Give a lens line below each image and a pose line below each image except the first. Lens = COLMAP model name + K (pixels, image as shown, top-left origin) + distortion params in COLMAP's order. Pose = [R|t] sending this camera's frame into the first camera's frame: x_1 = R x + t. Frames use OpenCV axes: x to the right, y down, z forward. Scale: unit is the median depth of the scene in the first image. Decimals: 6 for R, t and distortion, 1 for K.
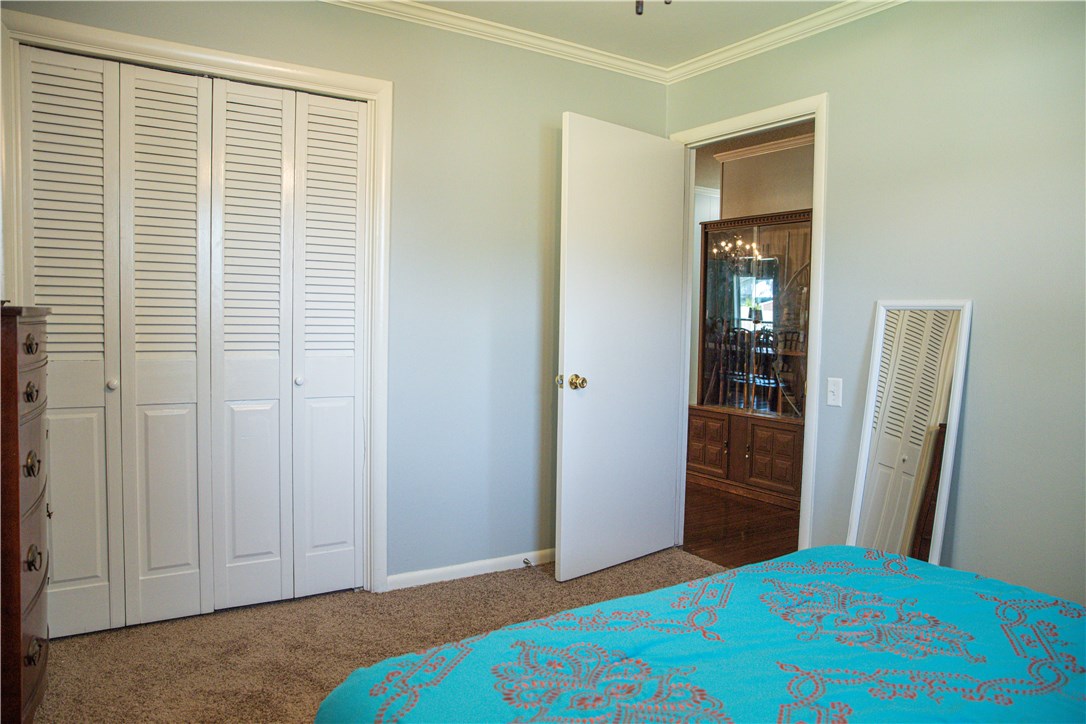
lens RADIAL K [[759.9, 0, 559.2], [0, 759.9, 362.4], [0, 0, 1]] dist [-0.036757, 0.001959]
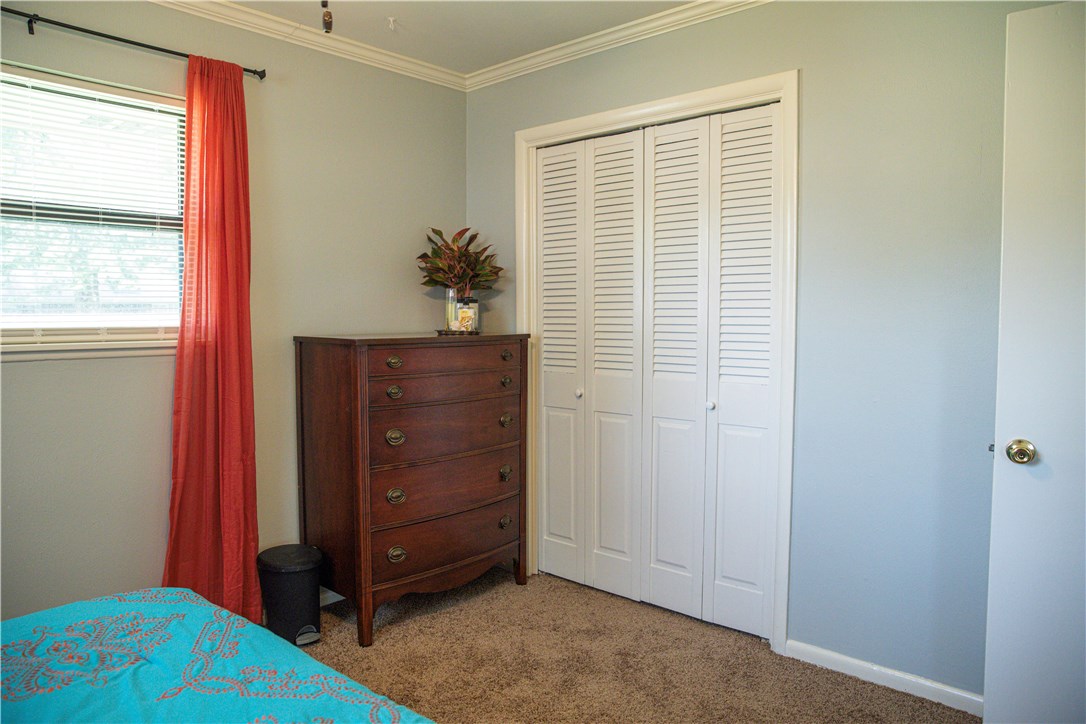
lens RADIAL K [[759.9, 0, 559.2], [0, 759.9, 362.4], [0, 0, 1]] dist [-0.036757, 0.001959]
pose [[0.279988, 0.042949, -0.959042, 0.569531], [-0.049346, 0.998322, 0.030302, -0.054028], [0.958735, 0.038841, 0.281637, 0.539325]]
